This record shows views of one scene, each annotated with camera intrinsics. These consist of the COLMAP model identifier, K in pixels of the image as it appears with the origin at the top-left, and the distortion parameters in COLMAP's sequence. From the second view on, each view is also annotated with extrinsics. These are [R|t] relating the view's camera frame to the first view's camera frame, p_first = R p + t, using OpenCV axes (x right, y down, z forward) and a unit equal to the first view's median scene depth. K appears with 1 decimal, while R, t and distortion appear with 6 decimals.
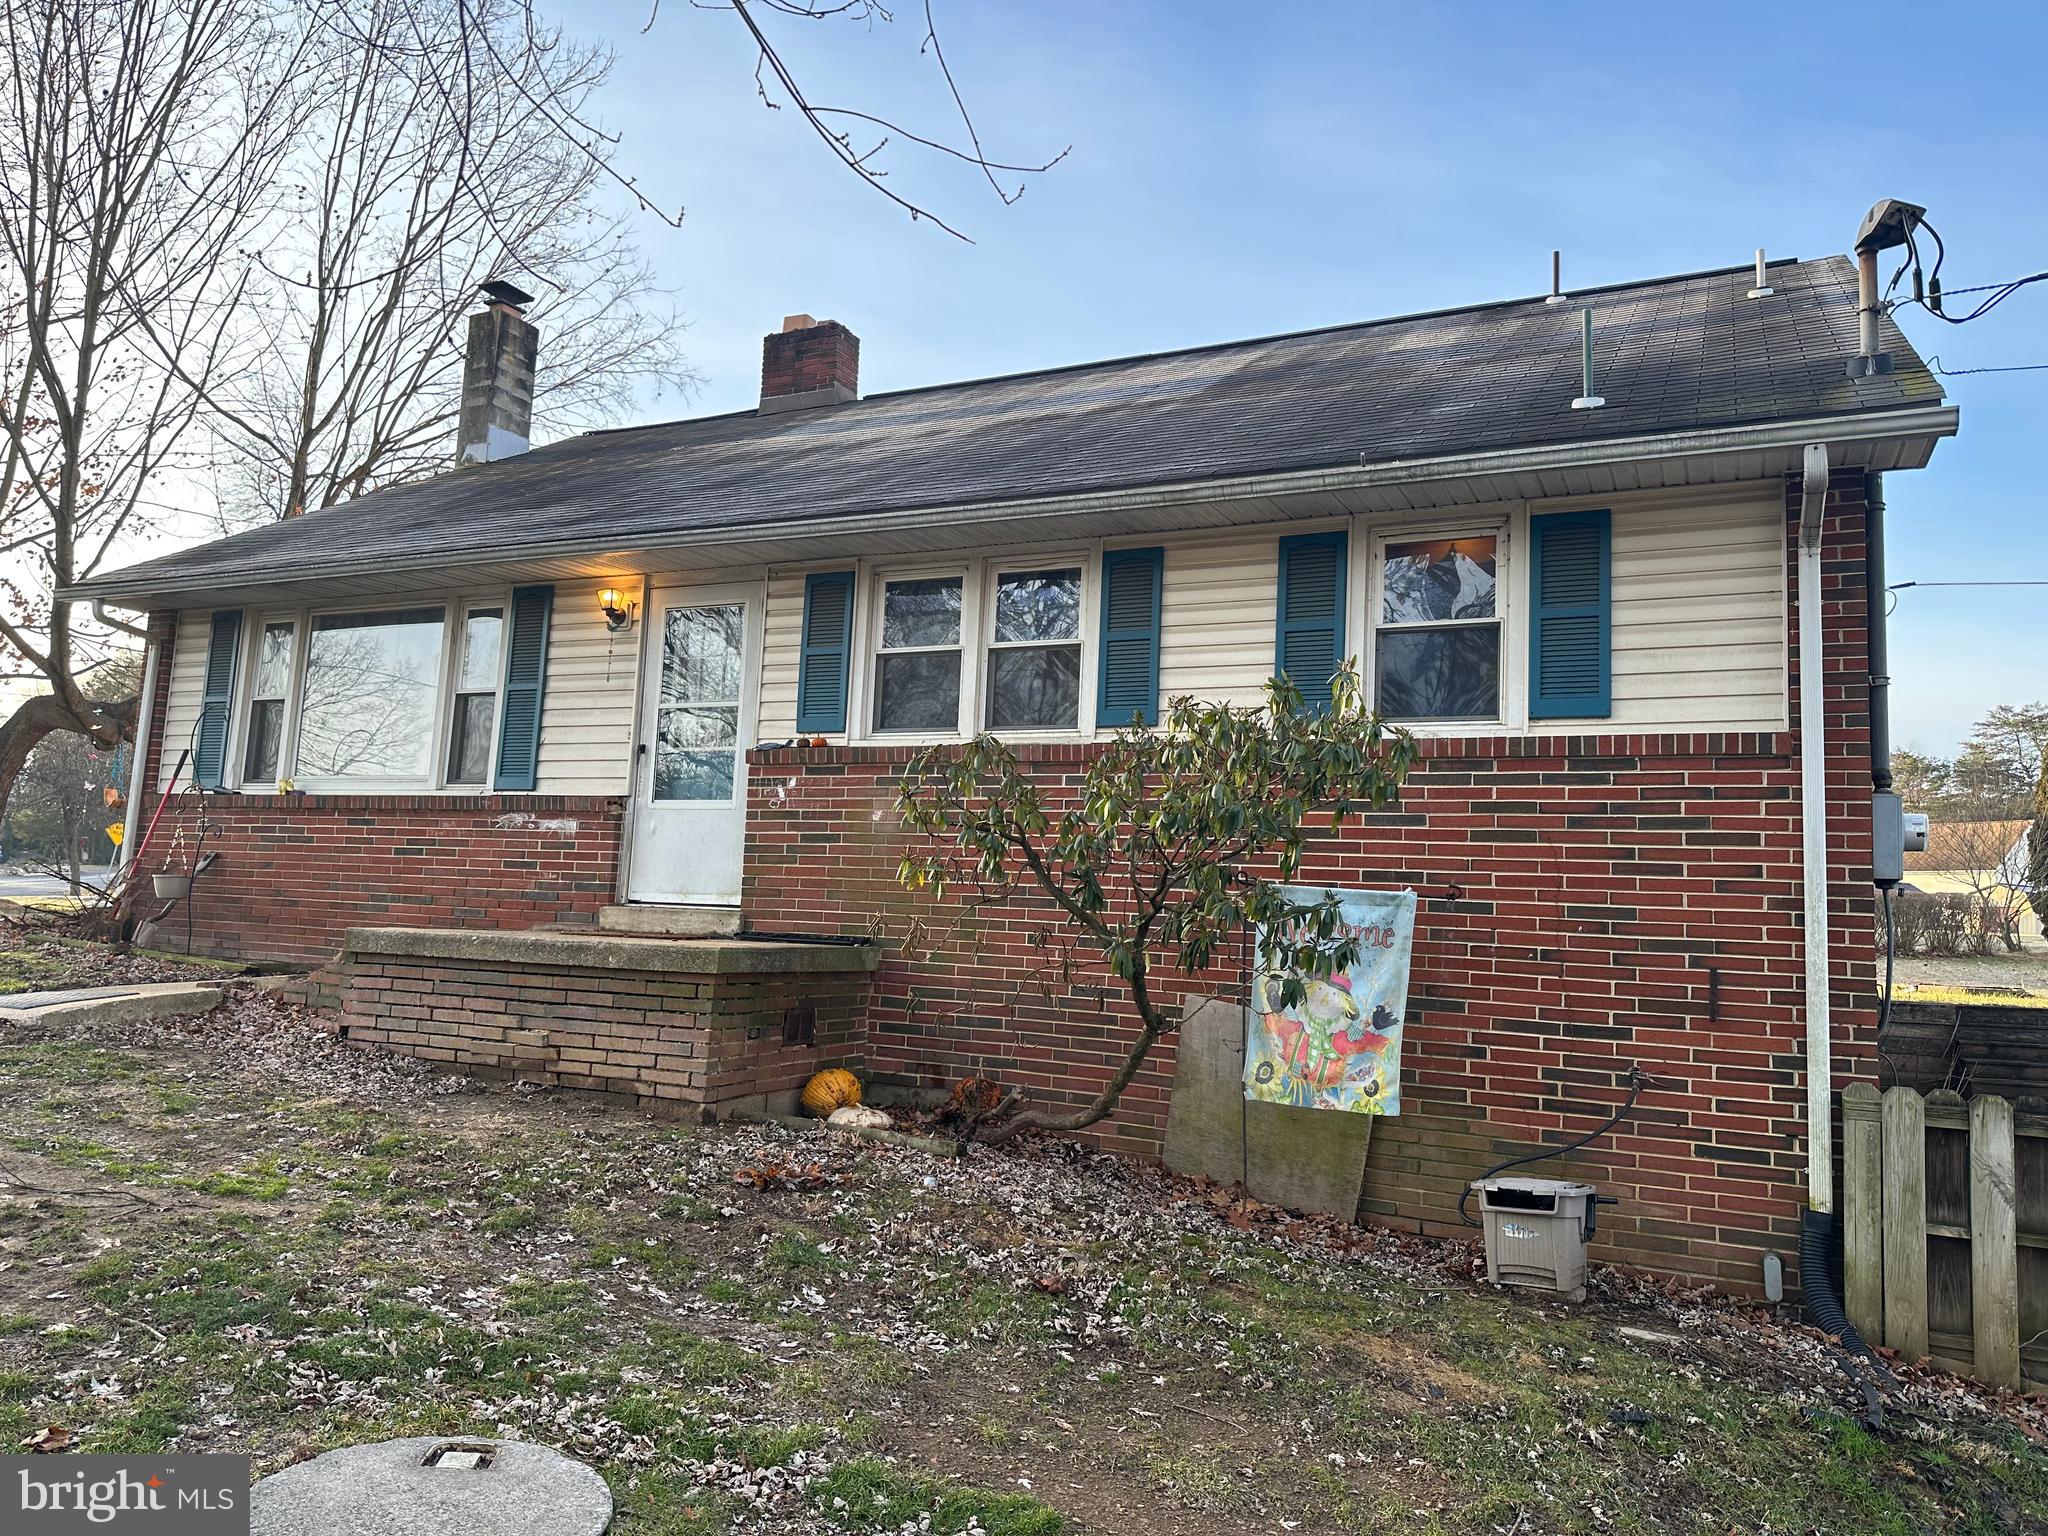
lens RADIAL K [[1438.3, 0, 1024.0], [0, 1438.3, 768.0], [0, 0, 1]] dist [0.083498, -0.120706]
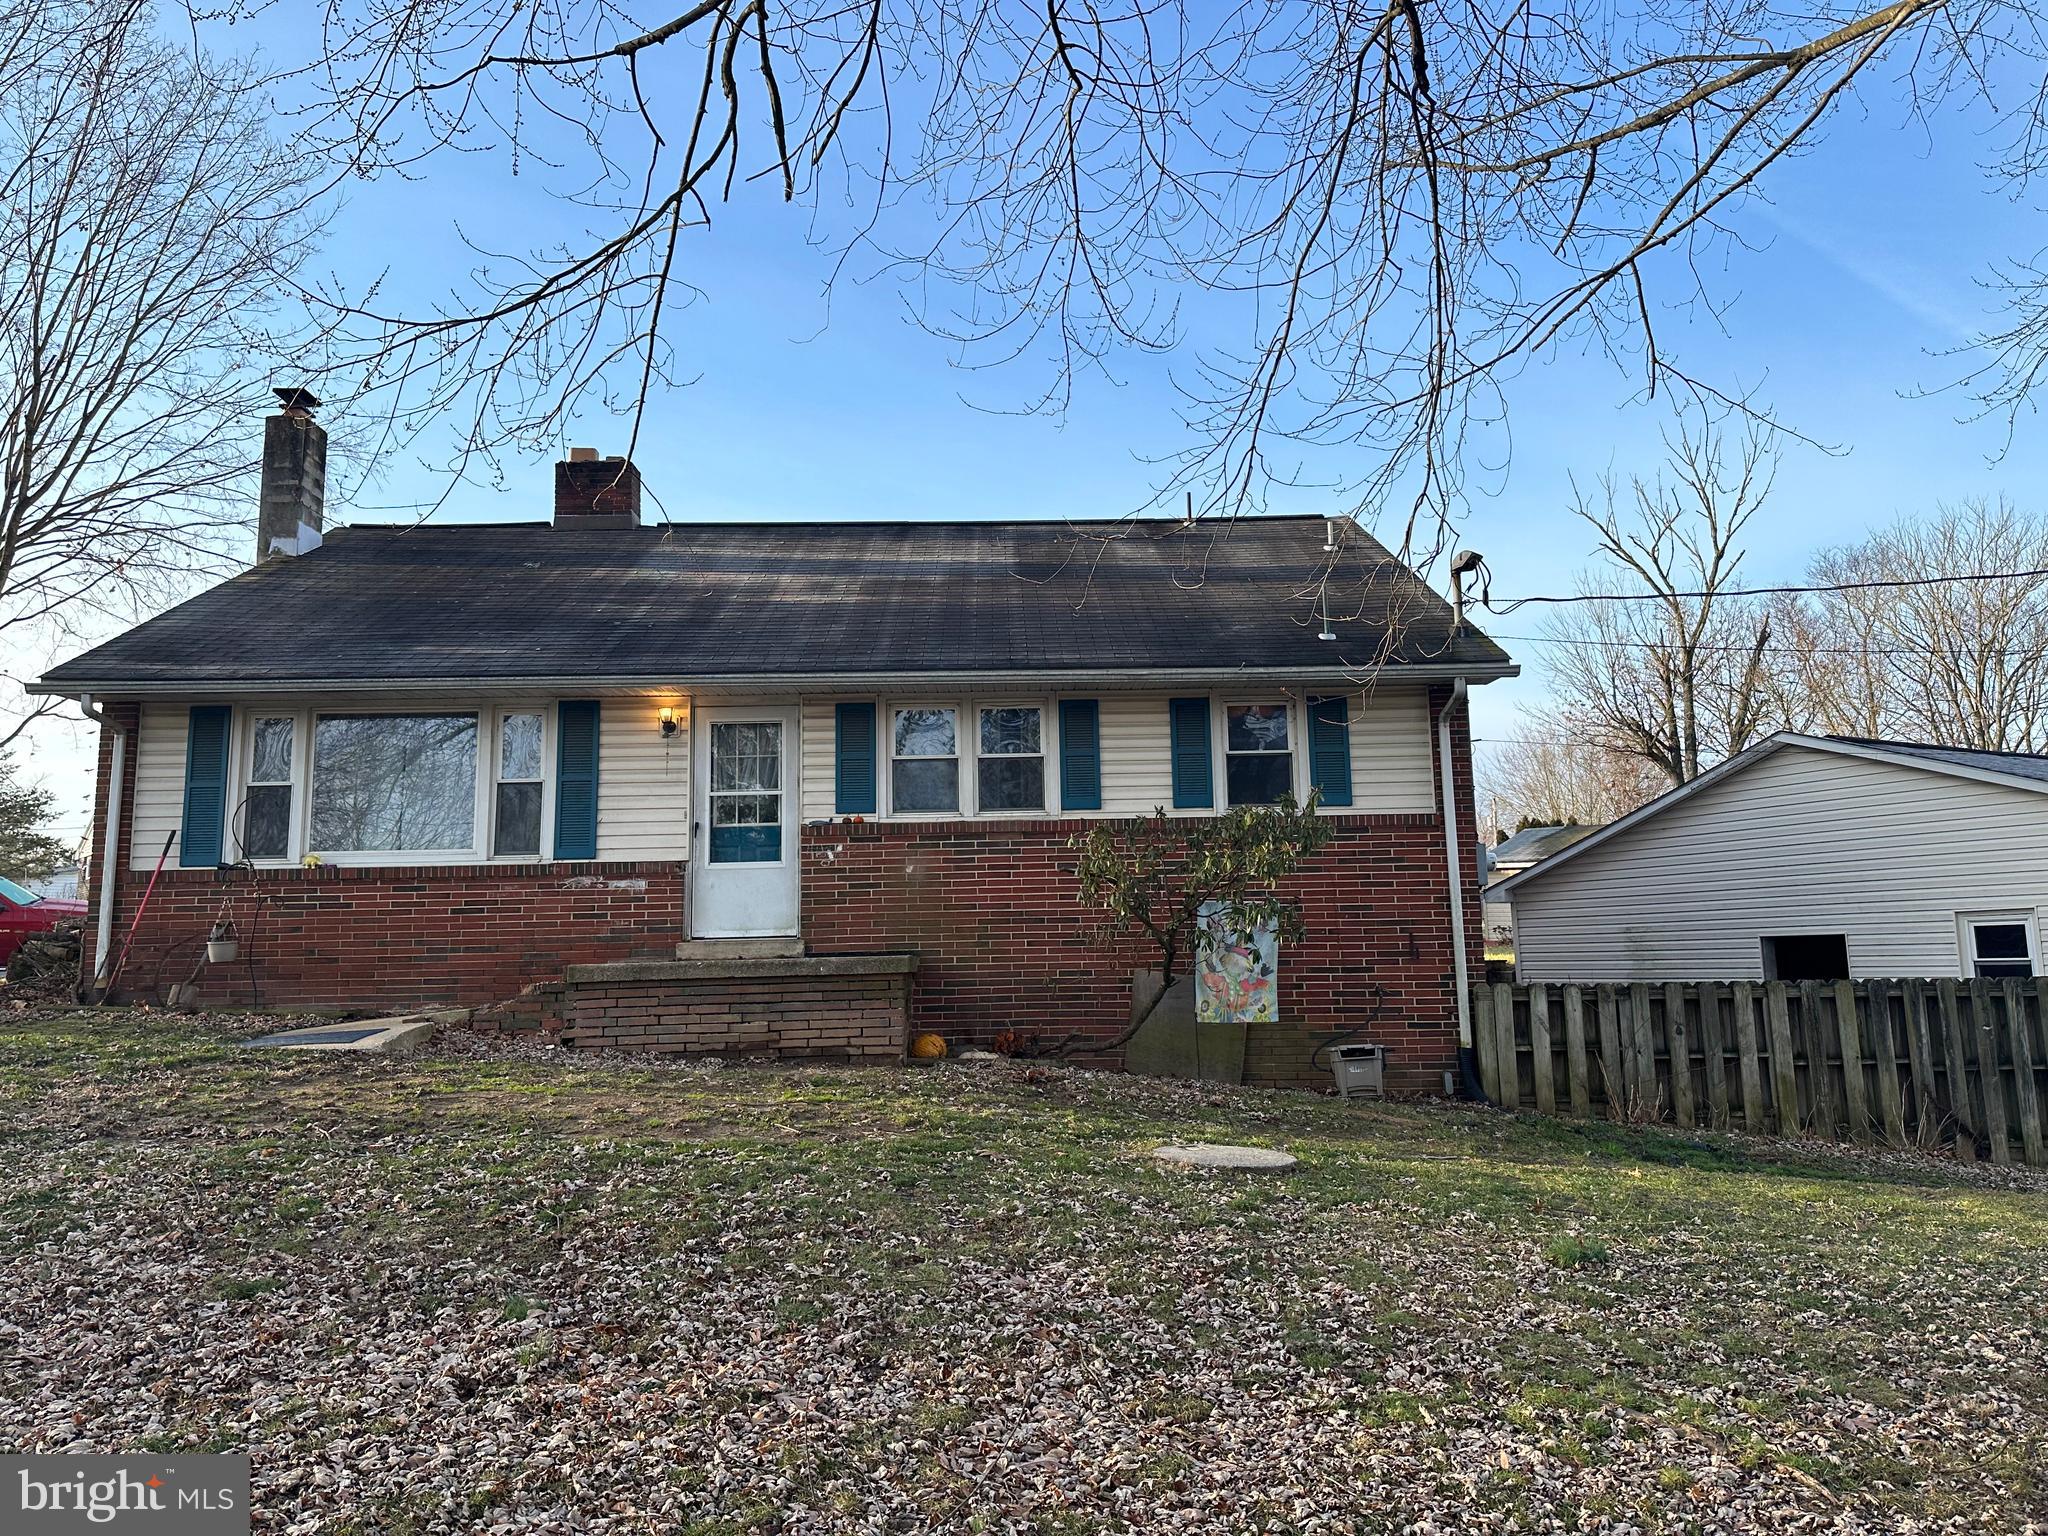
lens RADIAL K [[1428.1, 0, 1056.5], [0, 1428.1, 759.6], [0, 0, 1]] dist [0.147465, -0.243716]
pose [[0.884941, 0.003273, 0.465691, -0.704217], [0.010957, 0.999552, -0.027845, -0.040009], [-0.465574, 0.029744, 0.884509, -0.422851]]
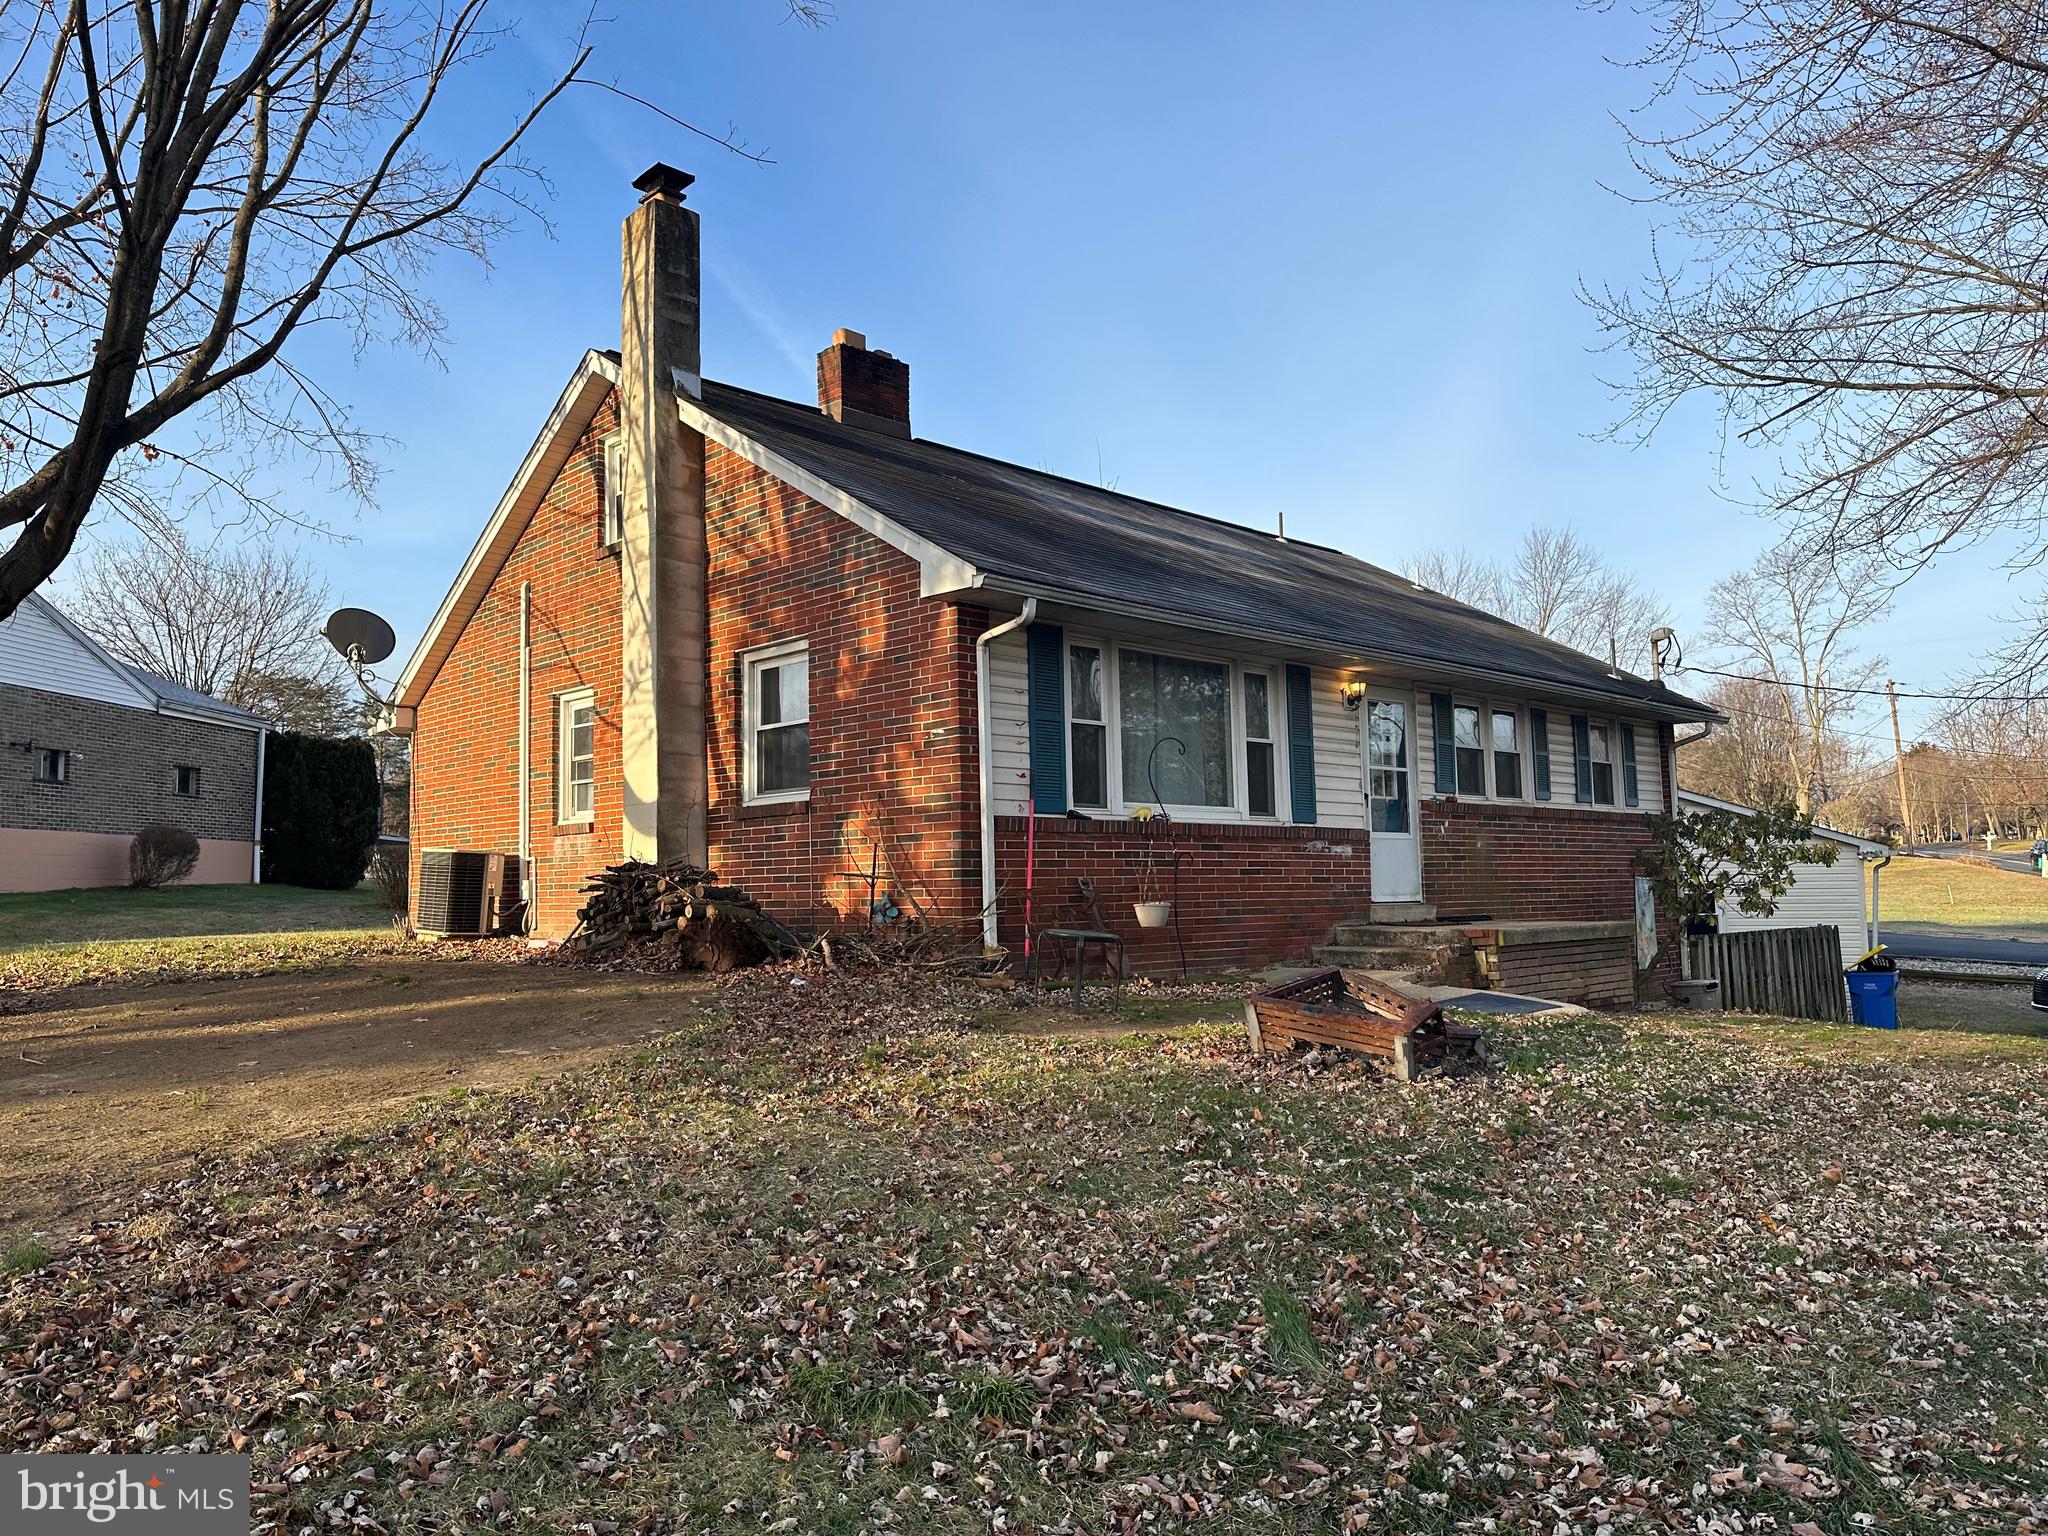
lens RADIAL K [[1428.1, 0, 1056.5], [0, 1428.1, 759.6], [0, 0, 1]] dist [0.147465, -0.243716]
pose [[0.327266, 0.041100, 0.944038, -2.025295], [-0.060827, 0.997898, -0.022359, 0.001322], [-0.942973, -0.050105, 0.329078, 0.968907]]
